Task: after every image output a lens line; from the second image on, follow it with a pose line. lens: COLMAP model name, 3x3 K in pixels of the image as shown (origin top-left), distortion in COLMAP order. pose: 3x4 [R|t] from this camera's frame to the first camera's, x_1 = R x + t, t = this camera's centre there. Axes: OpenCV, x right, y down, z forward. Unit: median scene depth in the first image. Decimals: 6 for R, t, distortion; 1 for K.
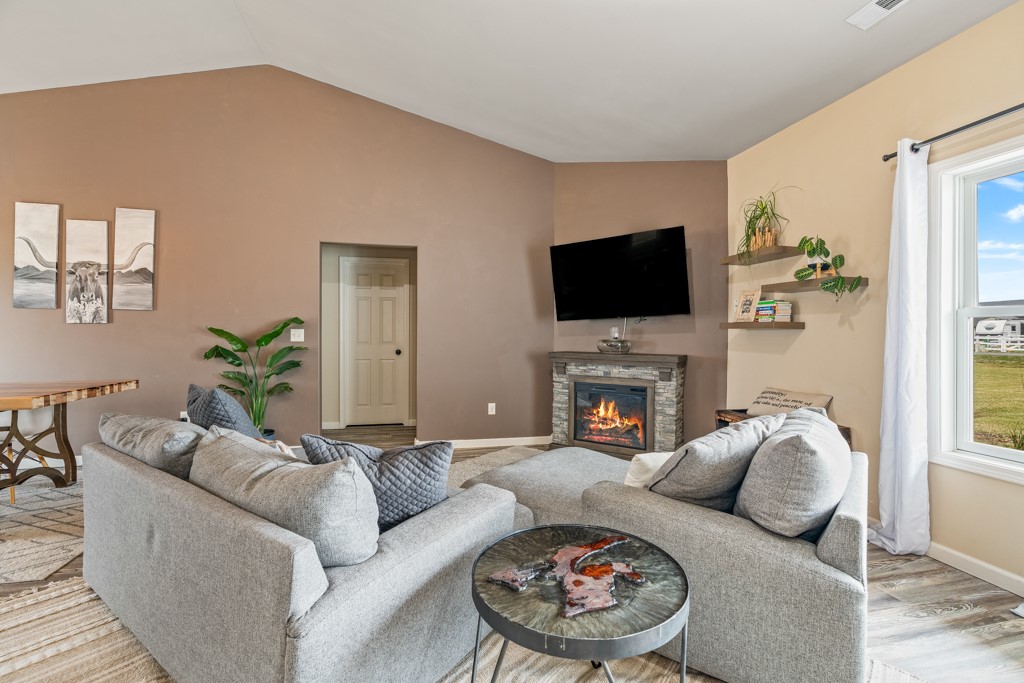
lens RADIAL K [[457.7, 0, 515.2], [0, 457.7, 333.5], [0, 0, 1]] dist [-0.009787, 0.001994]
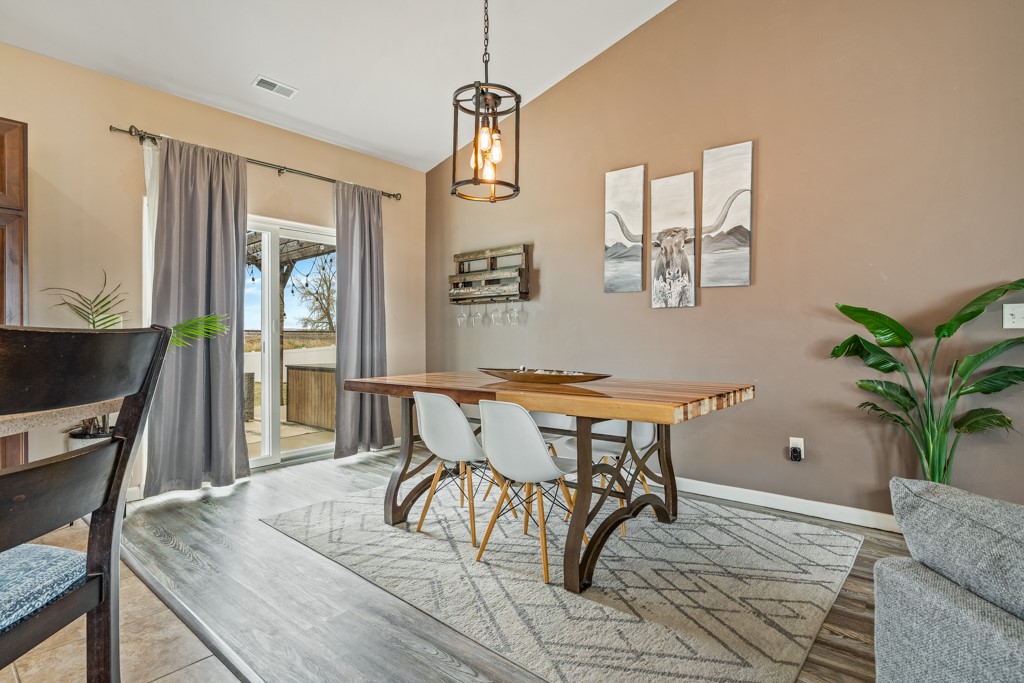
lens RADIAL K [[493.9, 0, 514.8], [0, 493.9, 341.4], [0, 0, 1]] dist [0.001668, 0.000039]
pose [[0.604918, 0.003090, -0.796282, -0.427145], [0.002587, 0.999980, 0.005846, 0.030360], [0.796284, -0.005596, 0.604898, 0.267511]]
